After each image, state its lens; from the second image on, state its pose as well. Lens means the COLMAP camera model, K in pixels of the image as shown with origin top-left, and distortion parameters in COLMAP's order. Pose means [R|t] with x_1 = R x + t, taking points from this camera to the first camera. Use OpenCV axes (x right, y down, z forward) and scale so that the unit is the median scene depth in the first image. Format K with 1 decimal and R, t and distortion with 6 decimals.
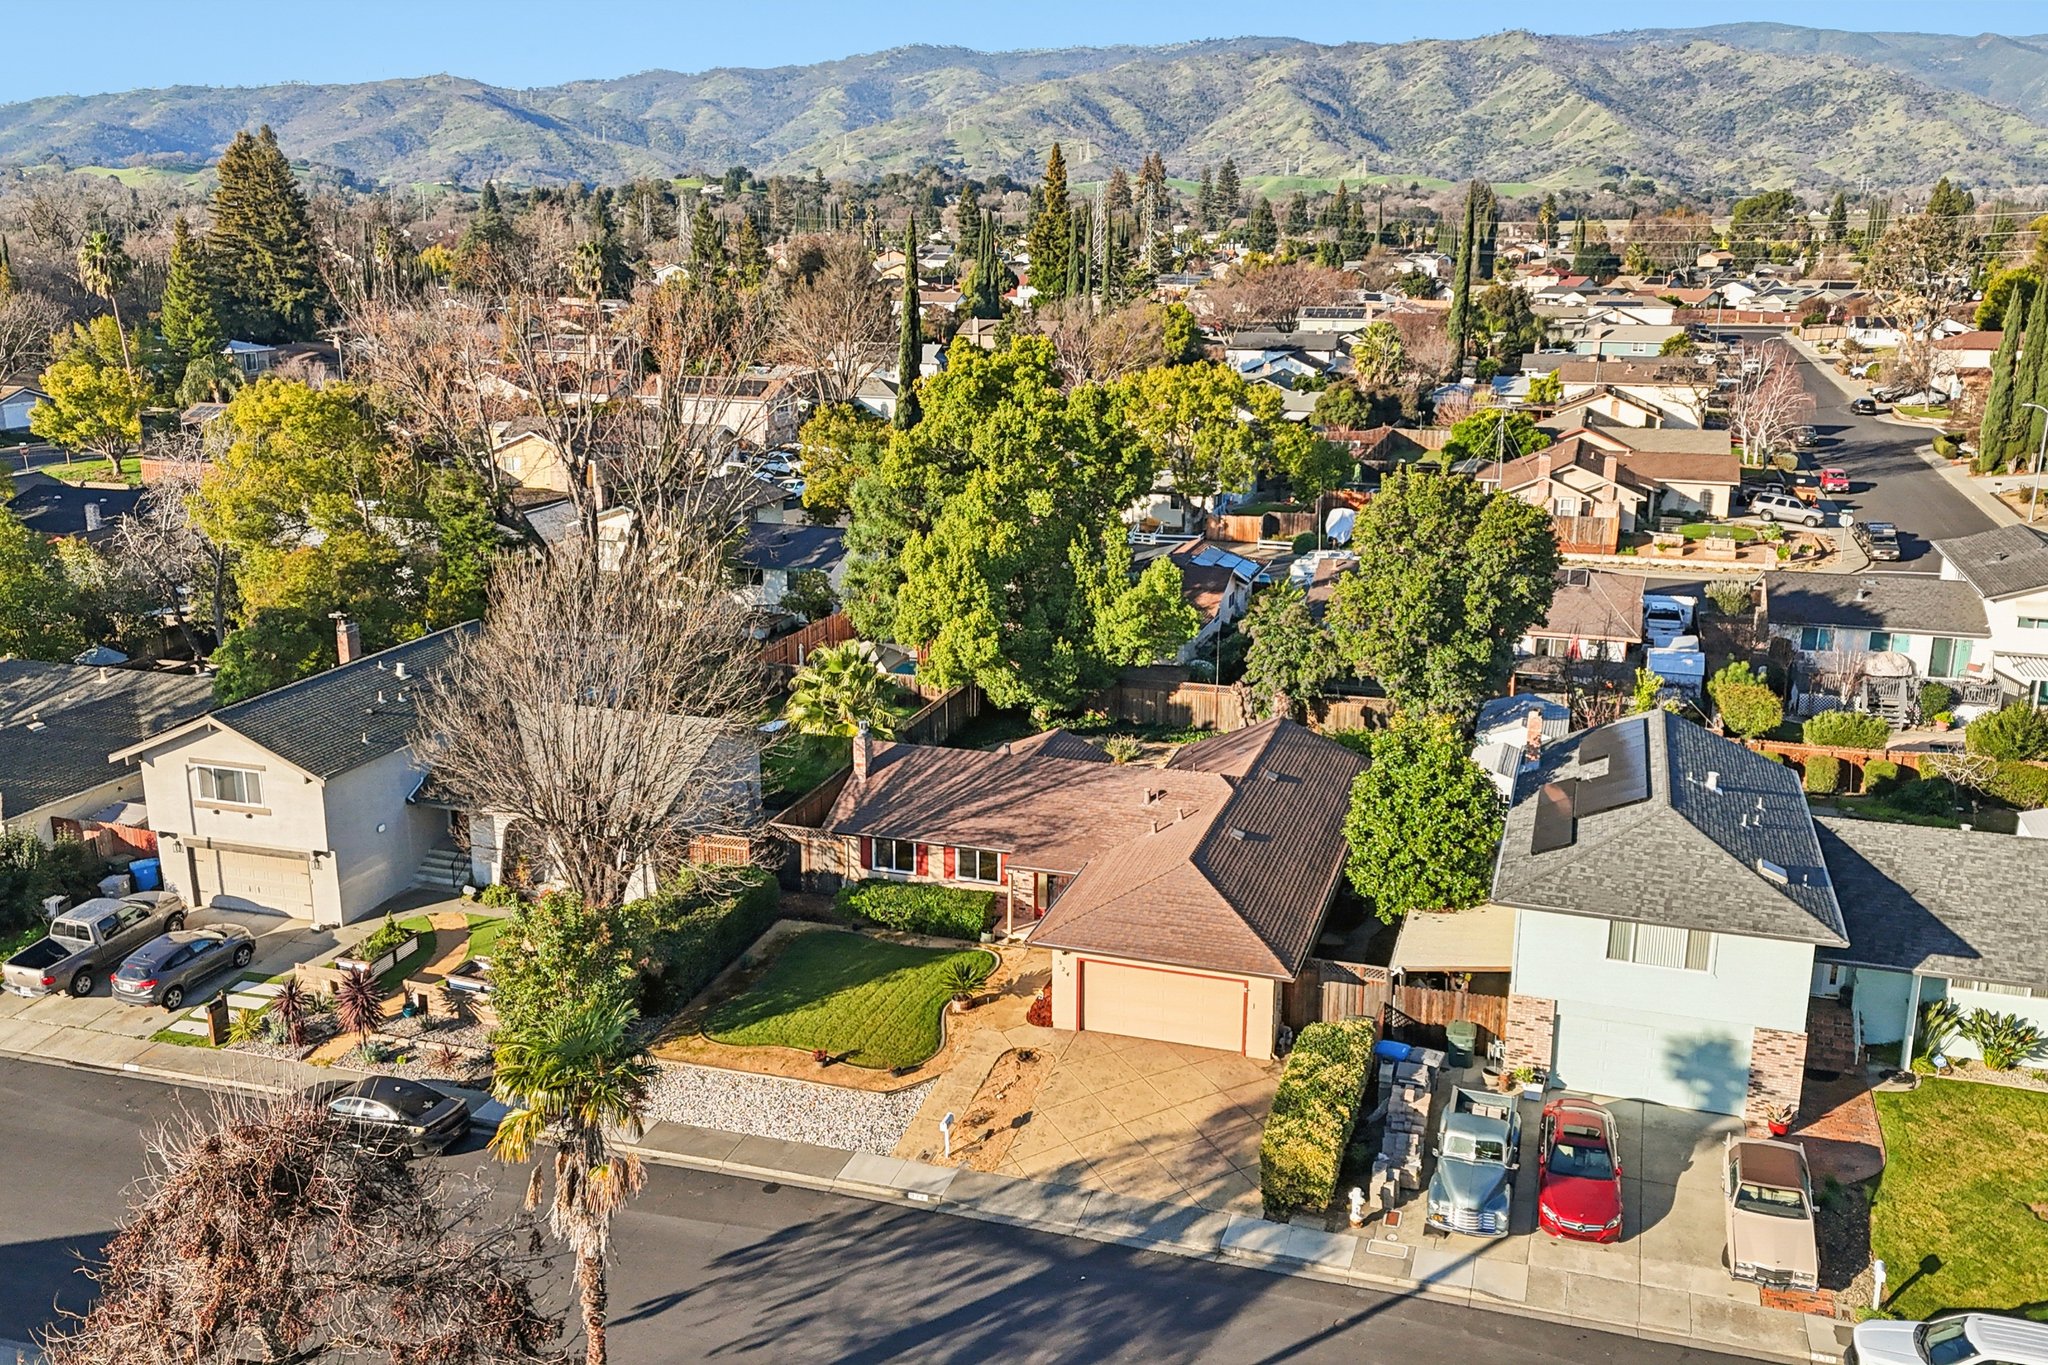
lens RADIAL K [[1801.5, 0, 1030.4], [0, 1801.5, 662.8], [0, 0, 1]] dist [0.073907, -0.093394]
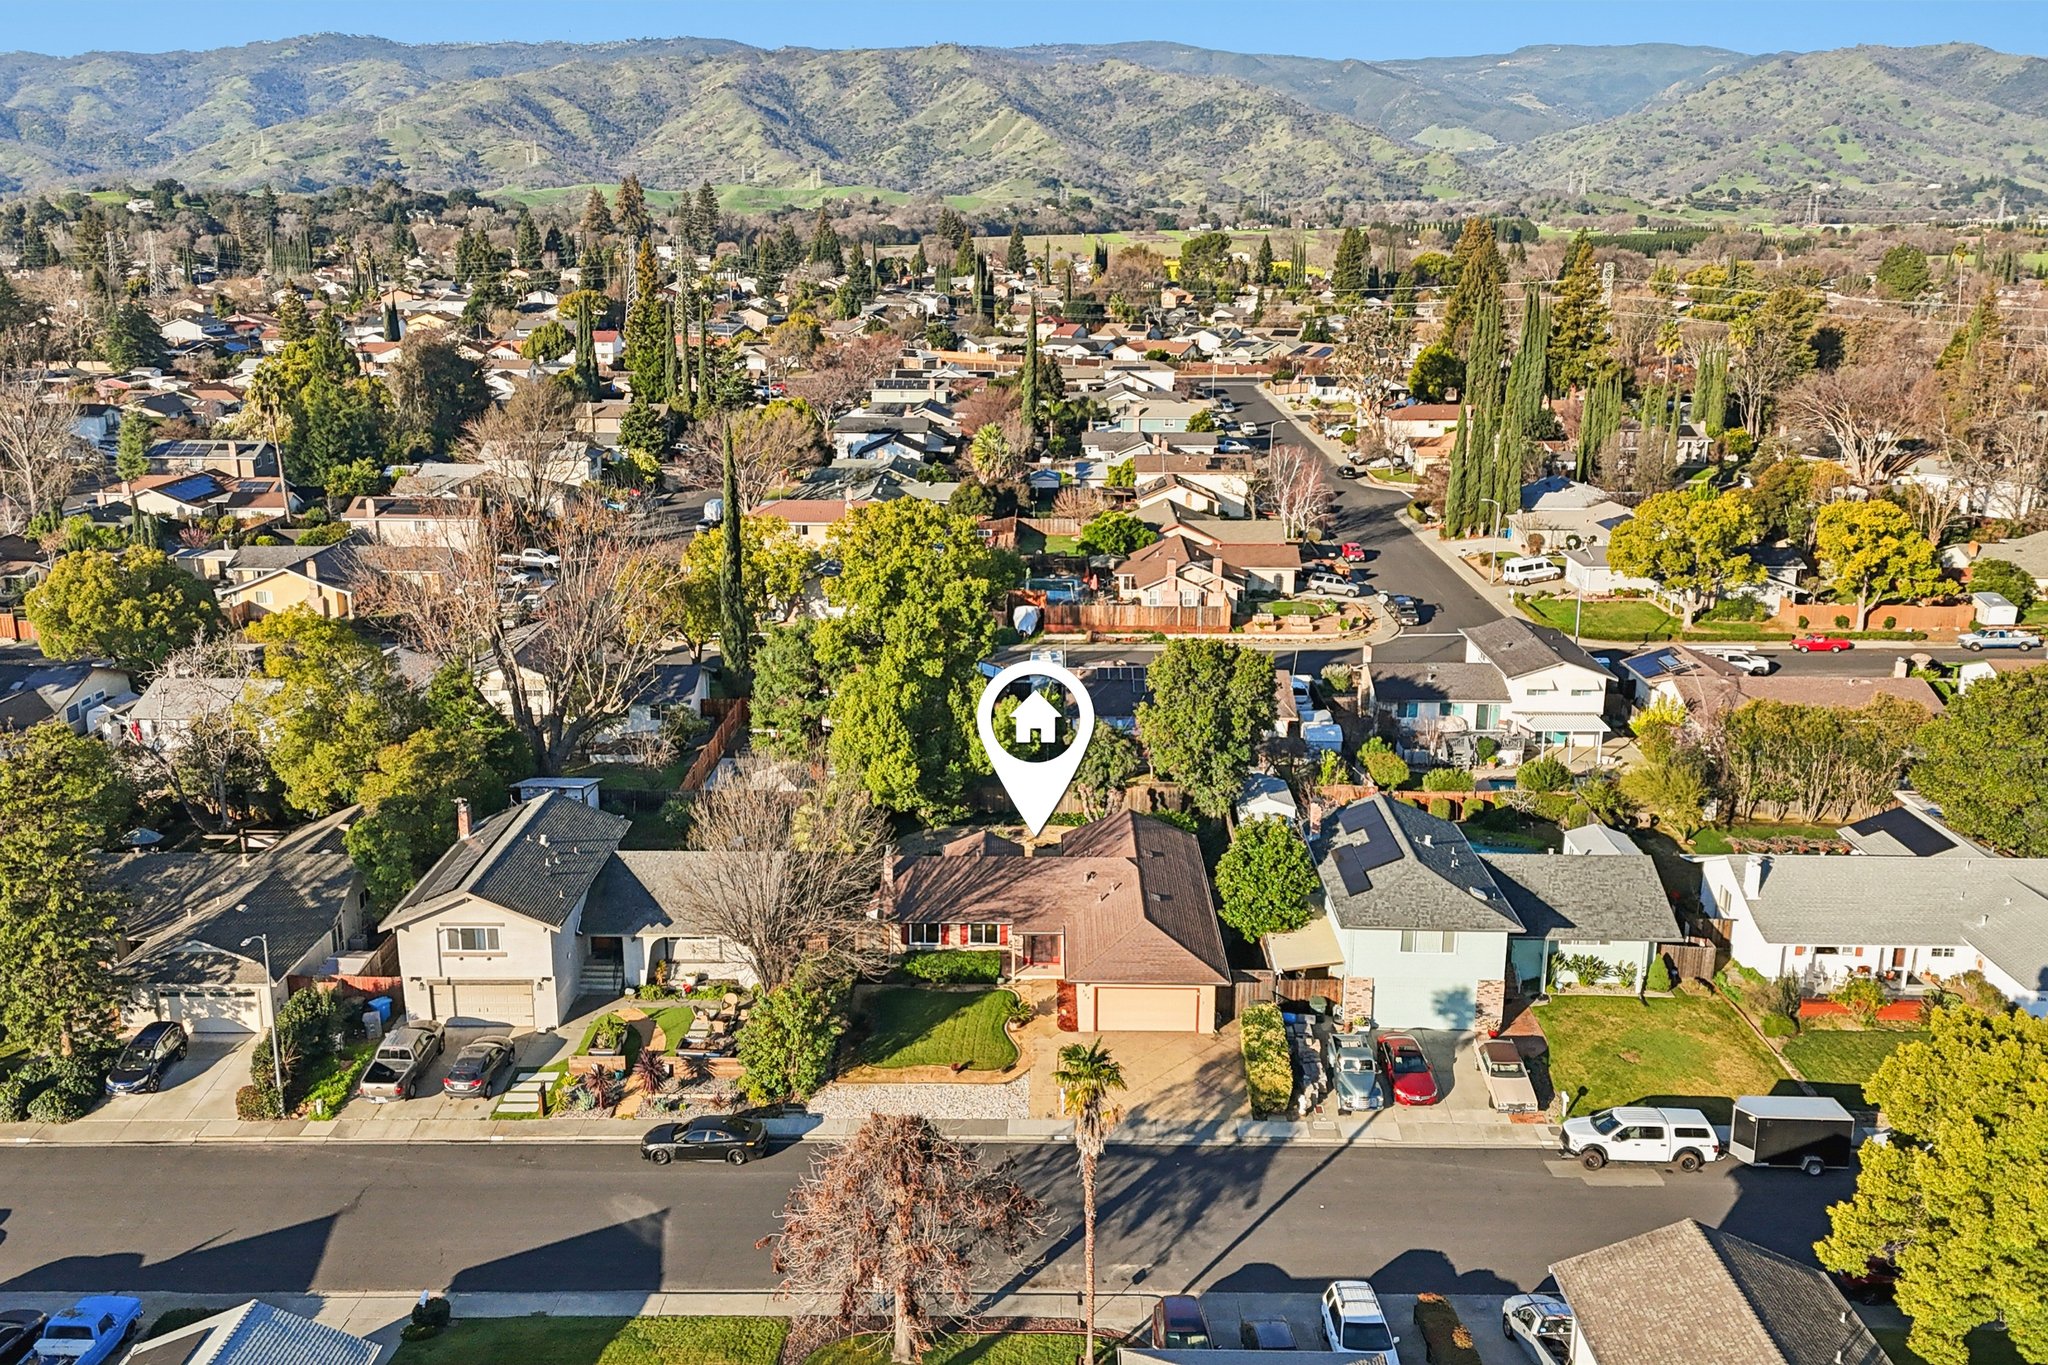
lens RADIAL K [[1833.4, 0, 1044.1], [0, 1833.4, 642.2], [0, 0, 1]] dist [0.124121, -0.334691]
pose [[0.952198, -0.066628, 0.298127, -0.340284], [0.068350, 0.997651, 0.004657, -0.109794], [-0.297737, 0.015943, 0.954515, -0.403054]]
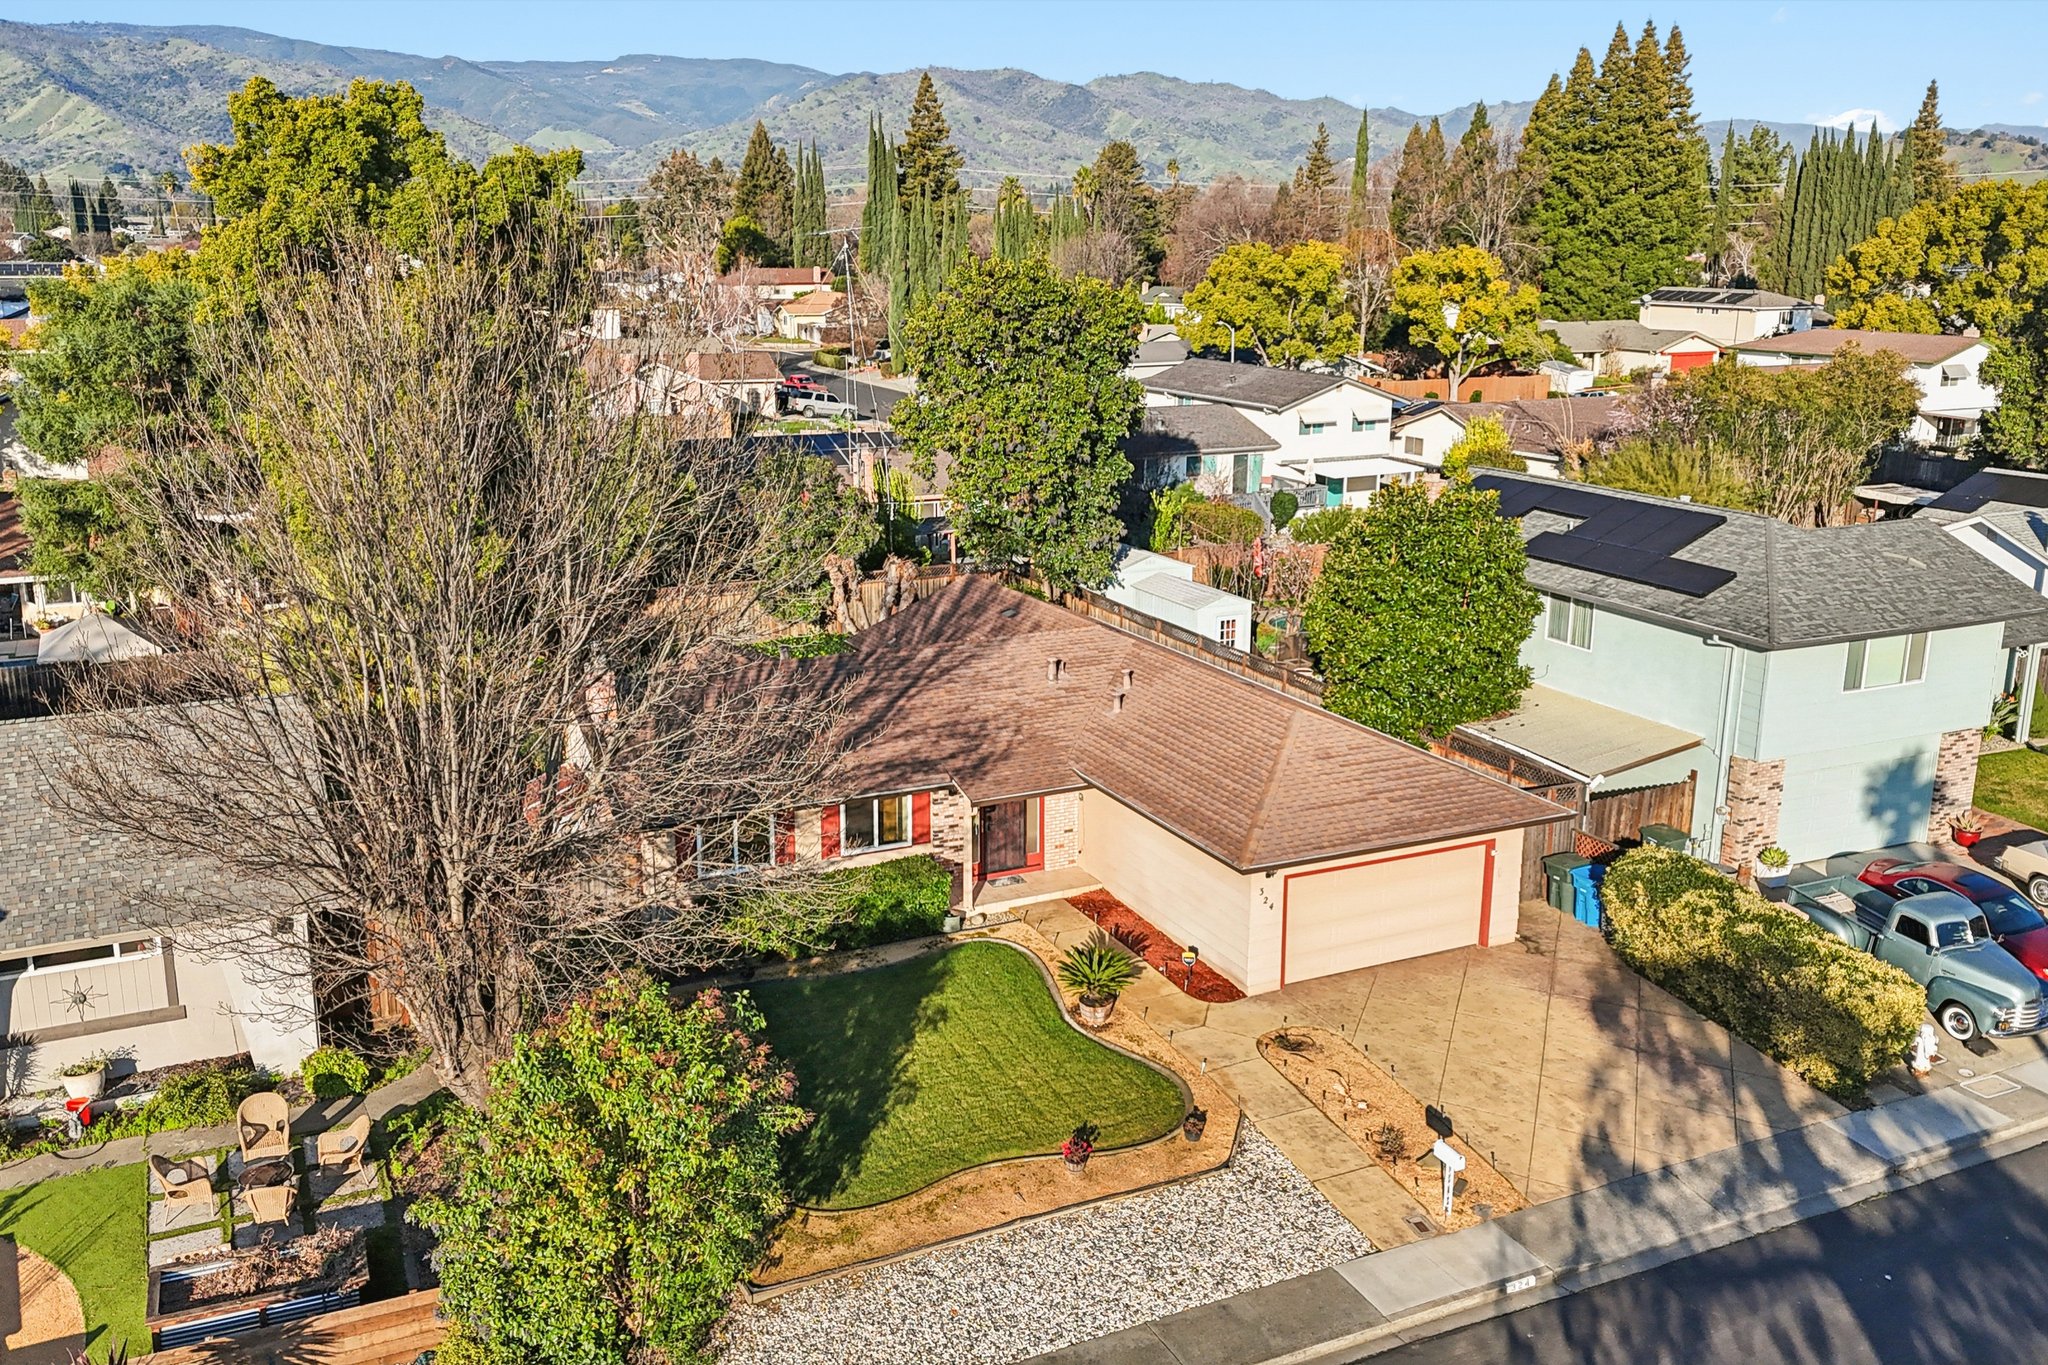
lens RADIAL K [[1801.5, 0, 1030.4], [0, 1801.5, 662.8], [0, 0, 1]] dist [0.073907, -0.093394]
pose [[0.714255, -0.163094, 0.680617, -0.320090], [0.169663, 0.983812, 0.057699, 0.025028], [-0.679009, 0.074263, 0.730364, 0.402582]]
